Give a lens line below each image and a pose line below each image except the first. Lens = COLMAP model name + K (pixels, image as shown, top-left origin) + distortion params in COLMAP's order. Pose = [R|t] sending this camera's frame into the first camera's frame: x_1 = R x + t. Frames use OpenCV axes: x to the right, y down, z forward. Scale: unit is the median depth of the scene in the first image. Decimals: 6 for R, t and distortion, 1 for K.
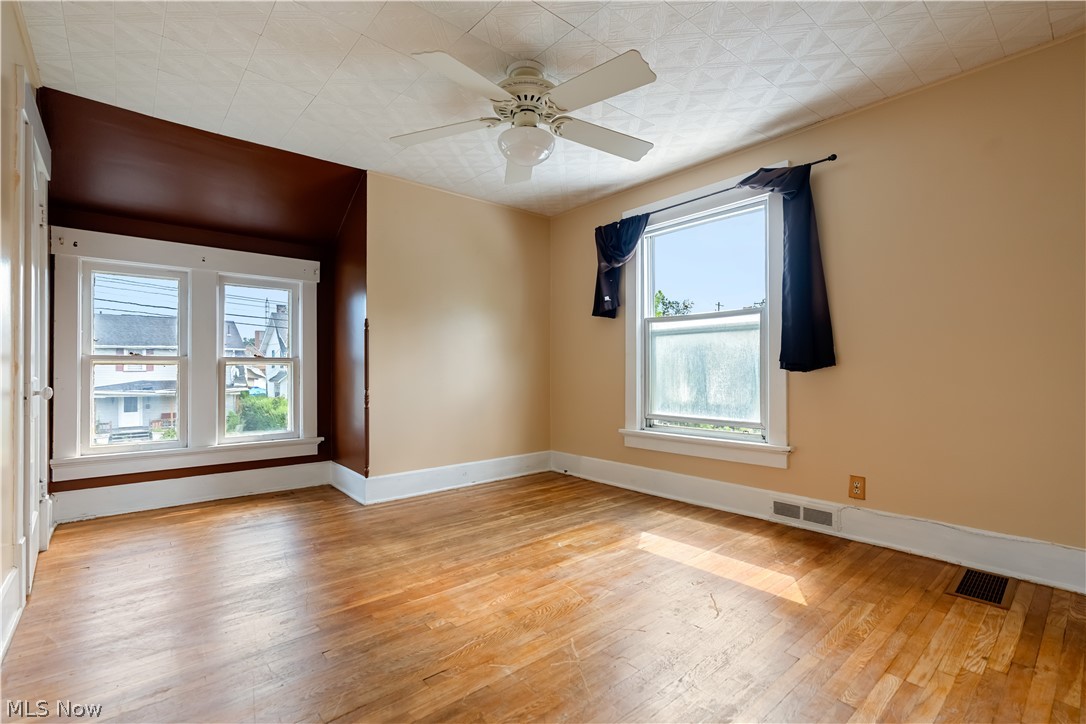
lens RADIAL K [[494.4, 0, 544.4], [0, 494.4, 366.8], [0, 0, 1]] dist [-0.006777, 0.002145]
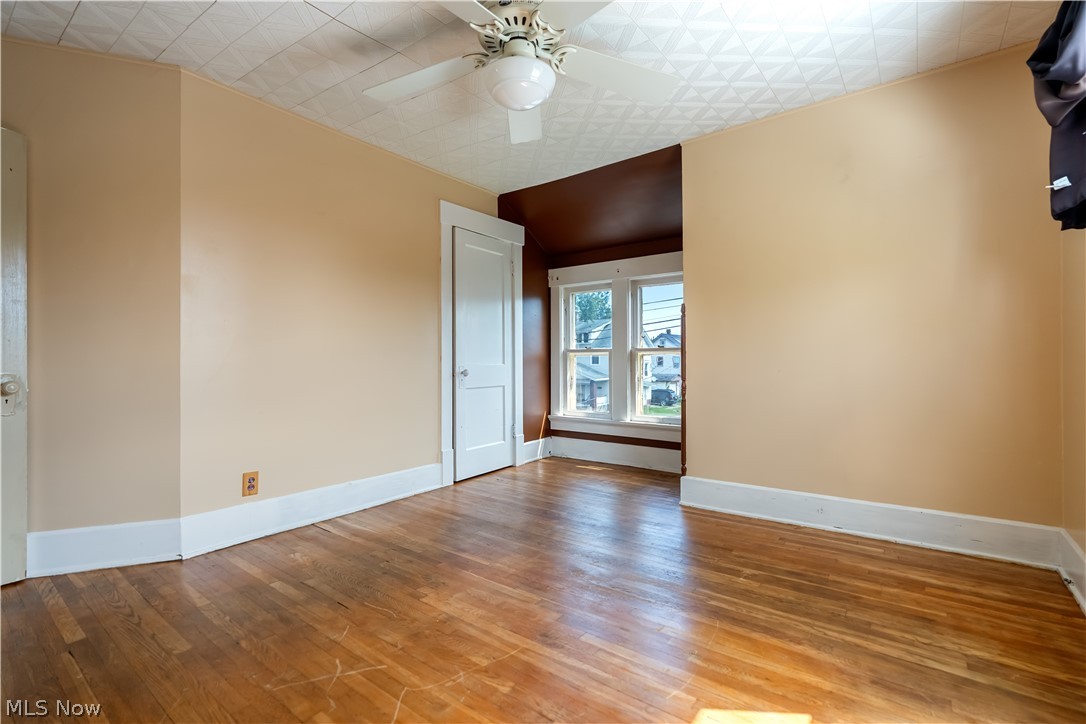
lens RADIAL K [[494.4, 0, 544.6], [0, 494.4, 357.2], [0, 0, 1]] dist [-0.006777, 0.002145]
pose [[0.202346, -0.005718, -0.979297, 0.513718], [0.009156, 0.999950, -0.003947, 0.005395], [0.979271, -0.008167, 0.202388, 0.585922]]
